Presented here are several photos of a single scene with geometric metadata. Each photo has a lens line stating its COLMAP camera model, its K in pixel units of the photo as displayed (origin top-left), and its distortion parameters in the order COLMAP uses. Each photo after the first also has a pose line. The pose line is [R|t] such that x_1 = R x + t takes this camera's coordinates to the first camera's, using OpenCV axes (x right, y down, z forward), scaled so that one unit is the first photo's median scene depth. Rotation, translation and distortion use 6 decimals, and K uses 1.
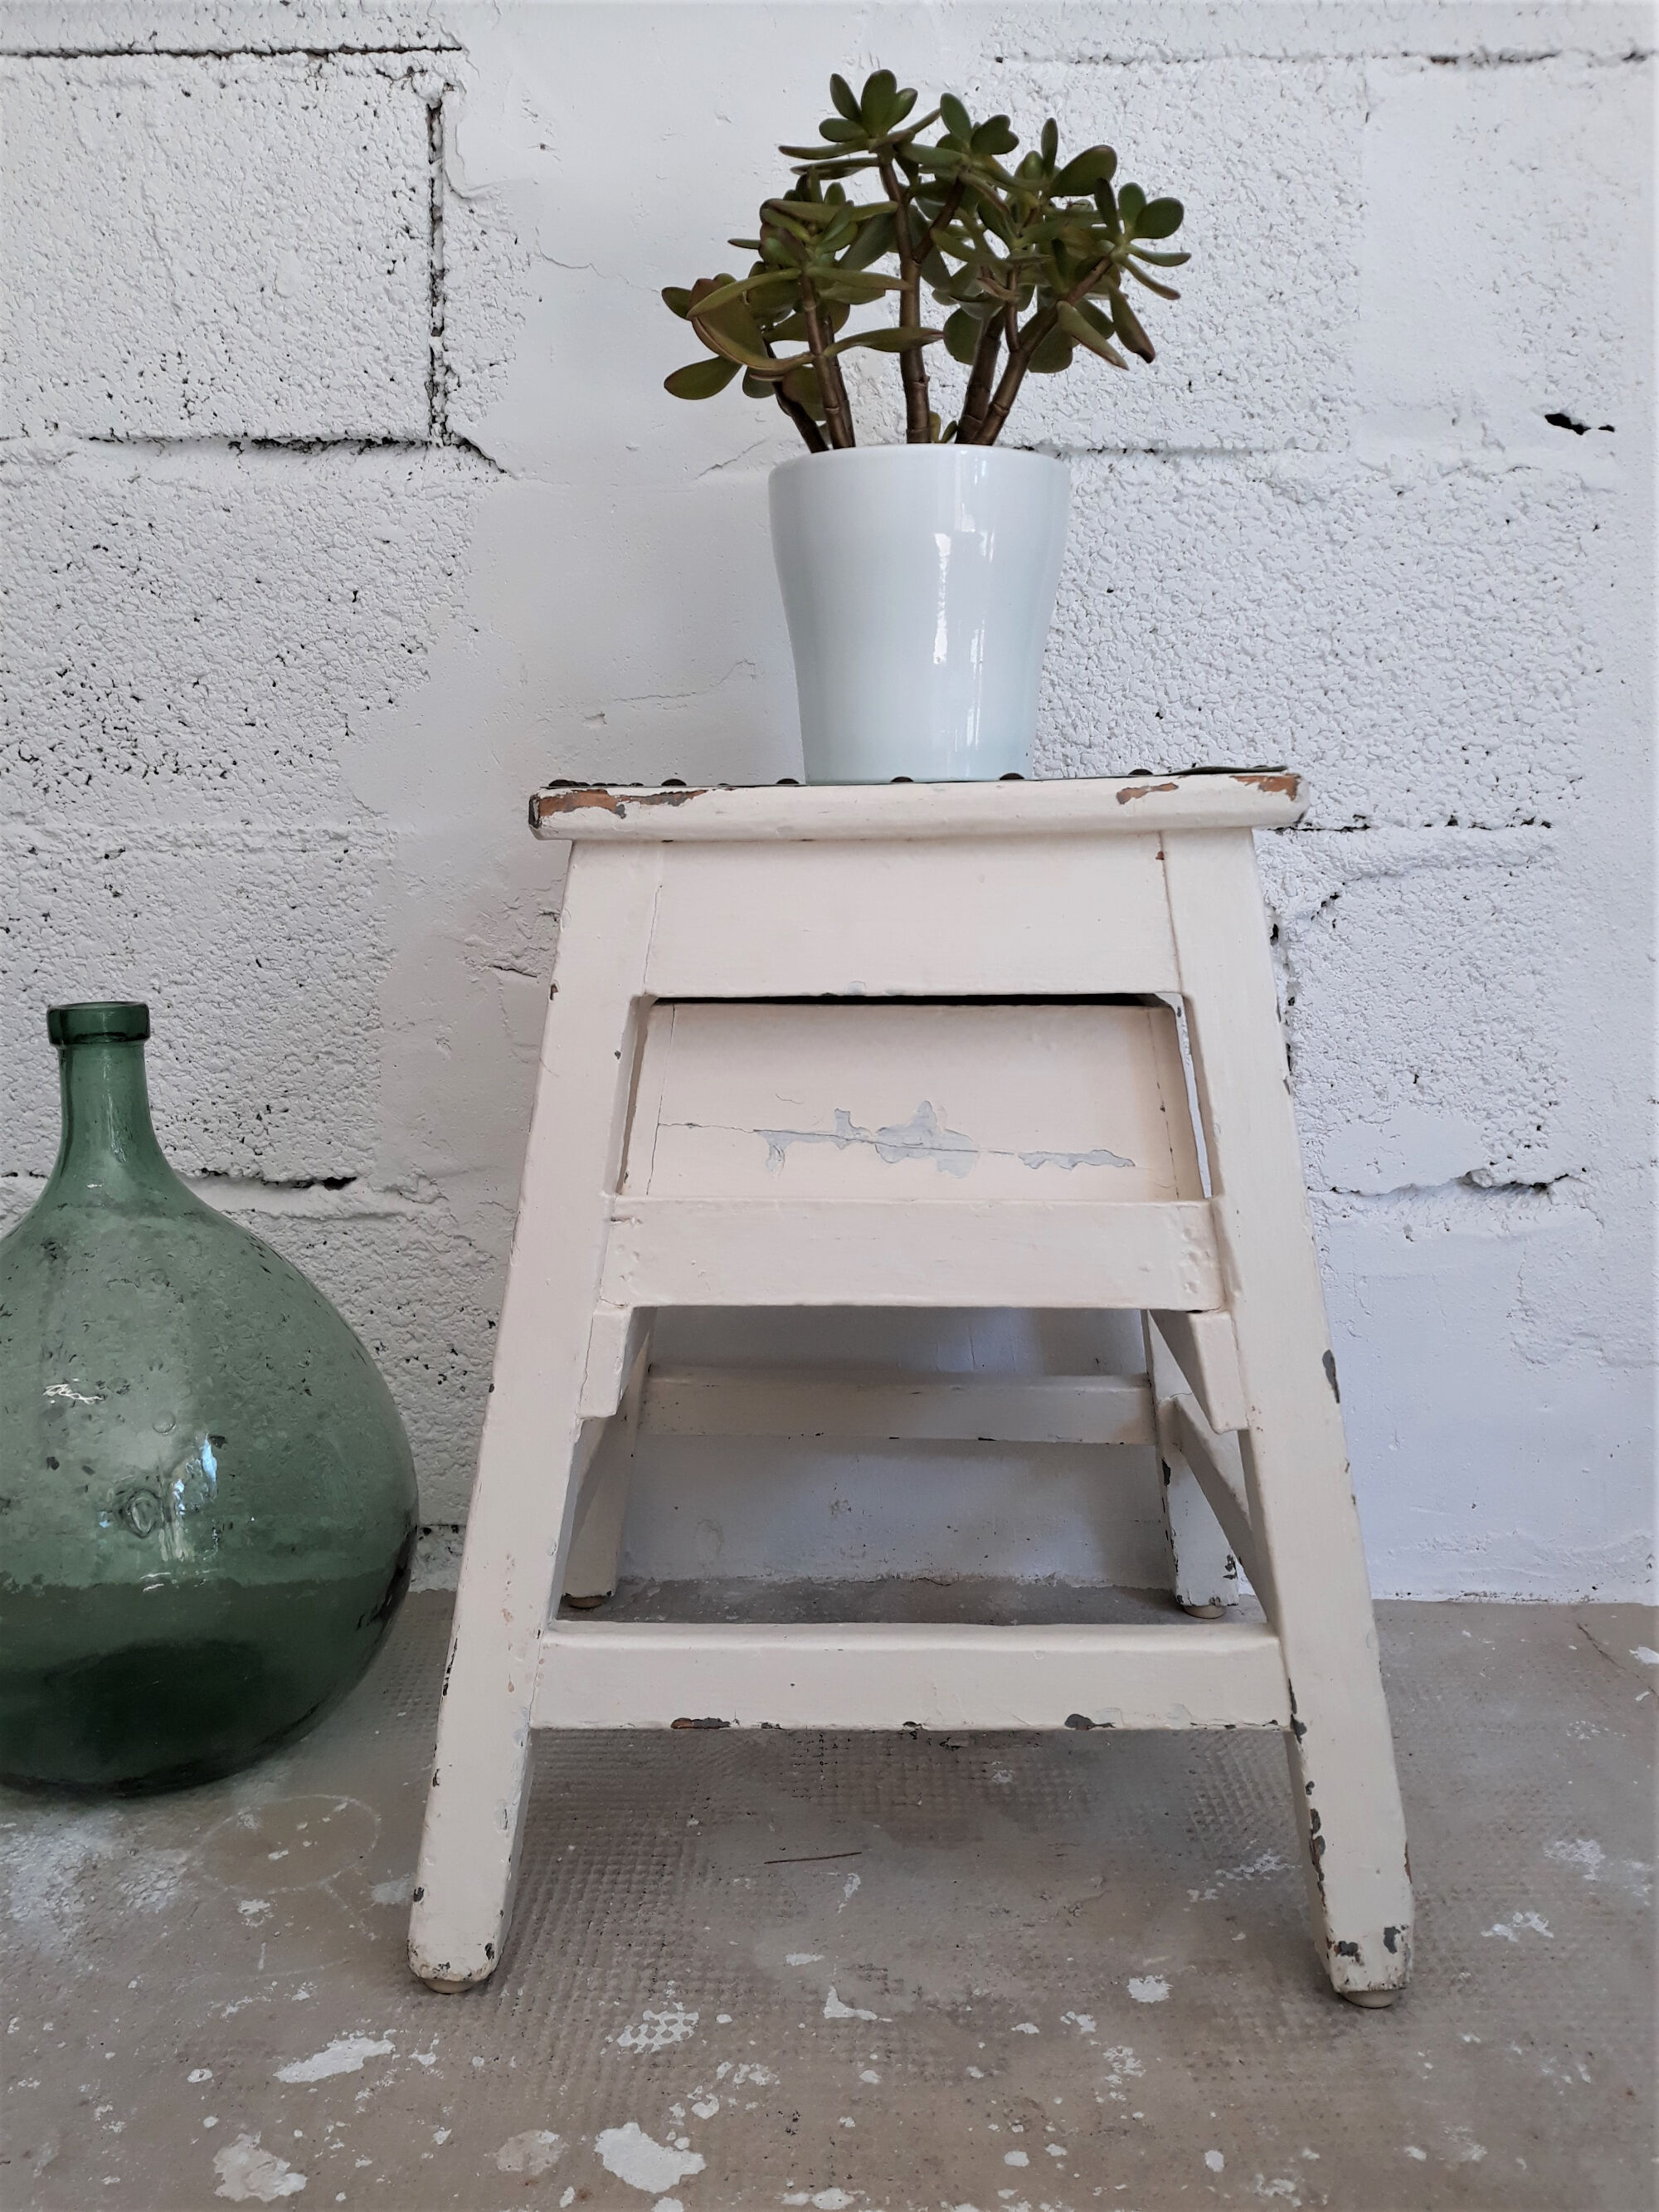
lens RADIAL K [[1862.4, 0, 821.9], [0, 1862.4, 1129.9], [0, 0, 1]] dist [-0.045163, 0.043458]
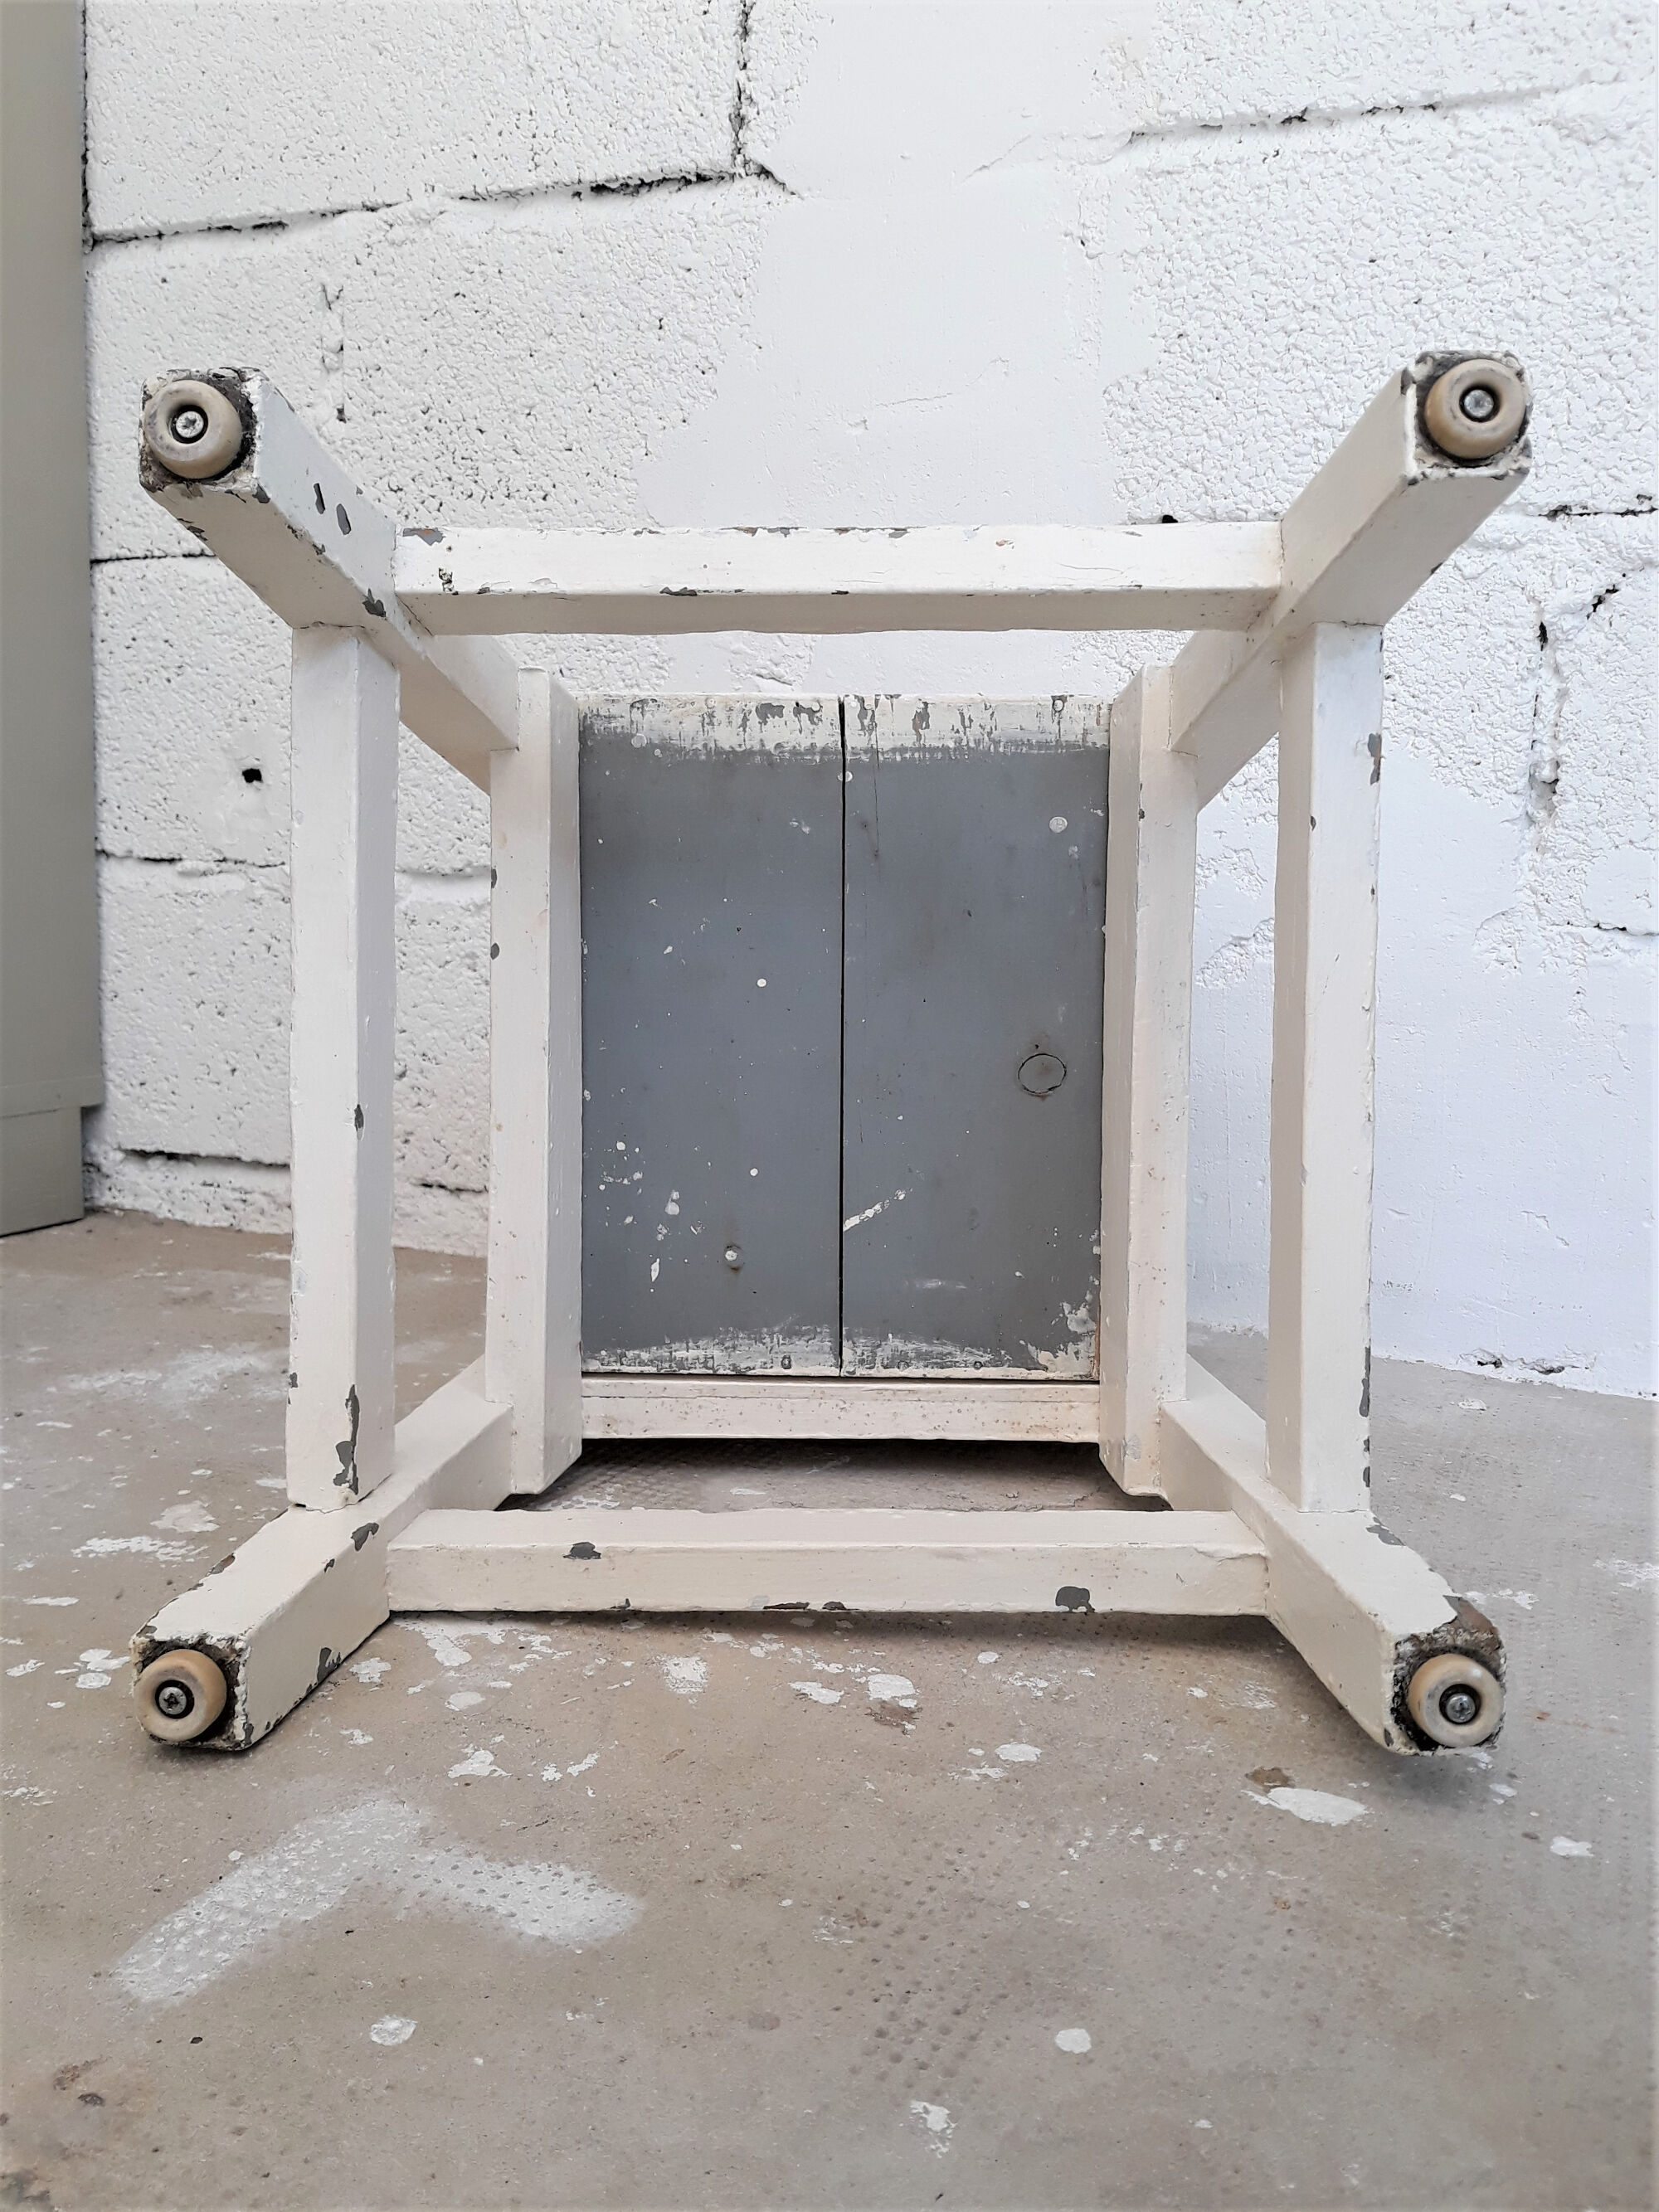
lens RADIAL K [[1936.3, 0, 862.6], [0, 1936.3, 1176.2], [0, 0, 1]] dist [-0.063862, 0.075024]
pose [[0.930342, 0.090100, -0.355451, 0.307063], [-0.092657, 0.995649, 0.009860, 0.189012], [0.354793, 0.023762, 0.934643, 0.013075]]
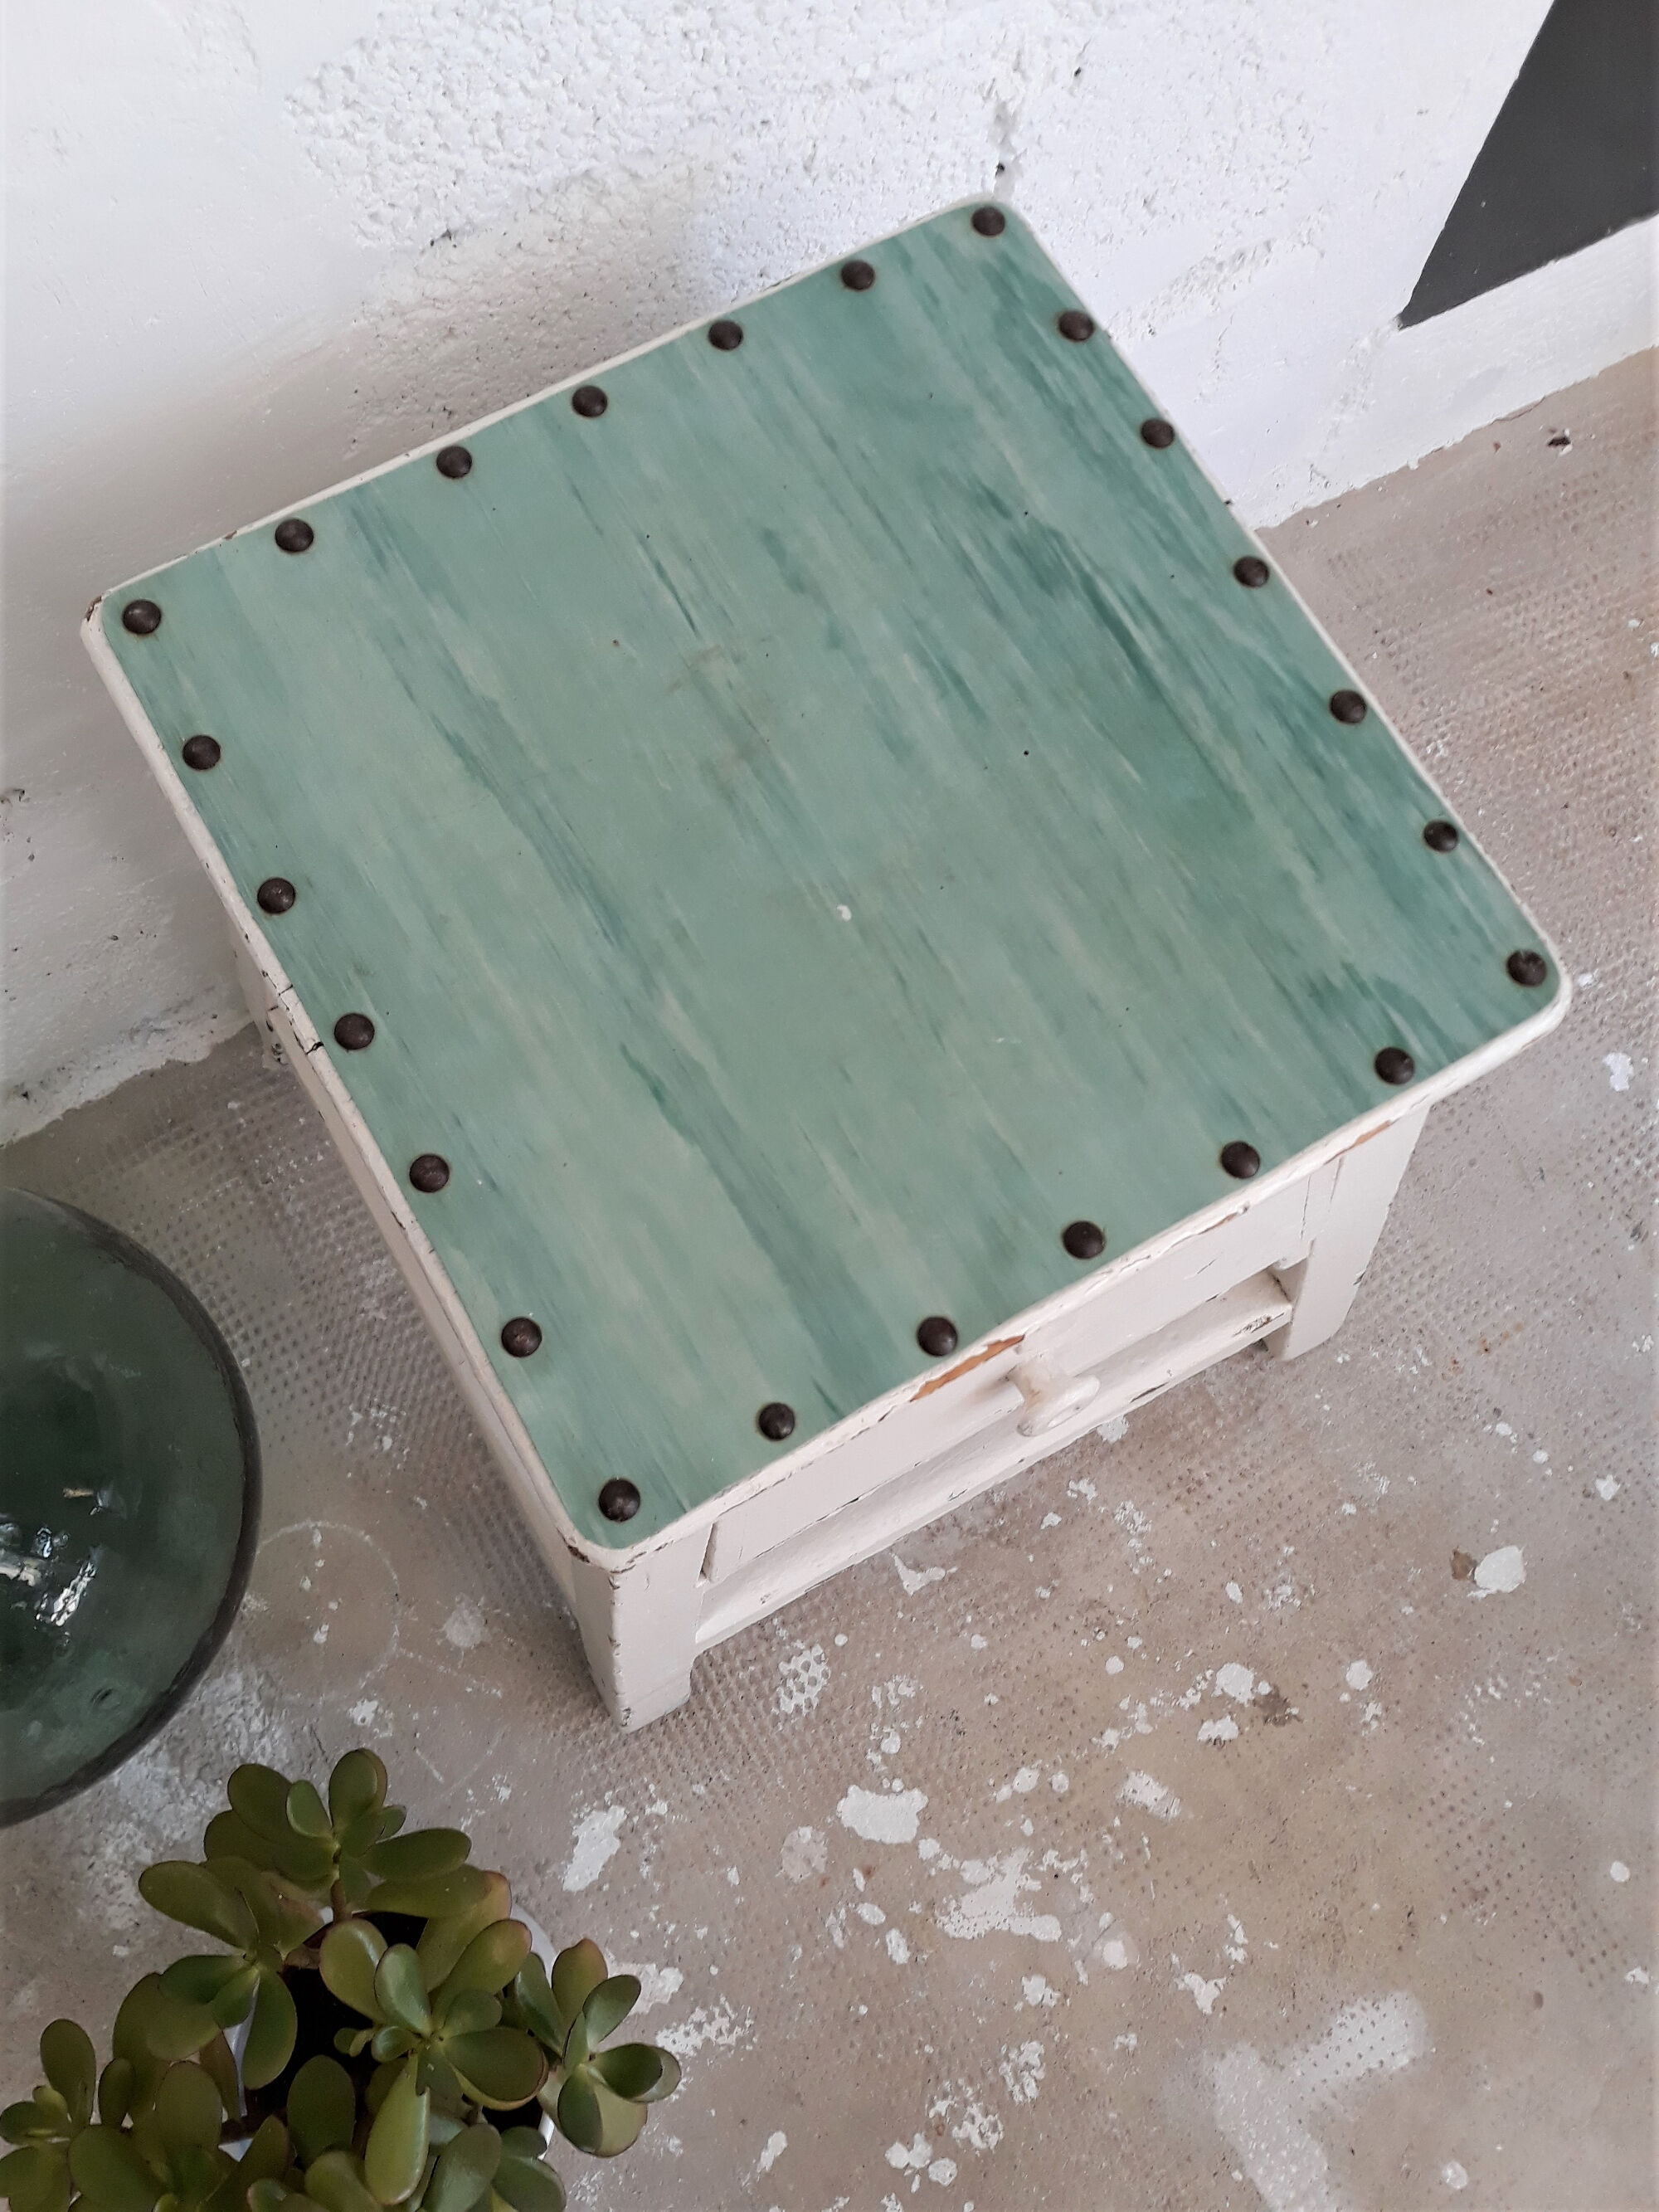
lens RADIAL K [[1822.6, 0, 740.8], [0, 1822.6, 1035.2], [0, 0, 1]] dist [0.043409, -0.166578]
pose [[0.858676, -0.485904, 0.163015, -0.079363], [0.059677, 0.410693, 0.909819, -0.556968], [-0.509033, -0.771511, 0.381649, 0.618837]]
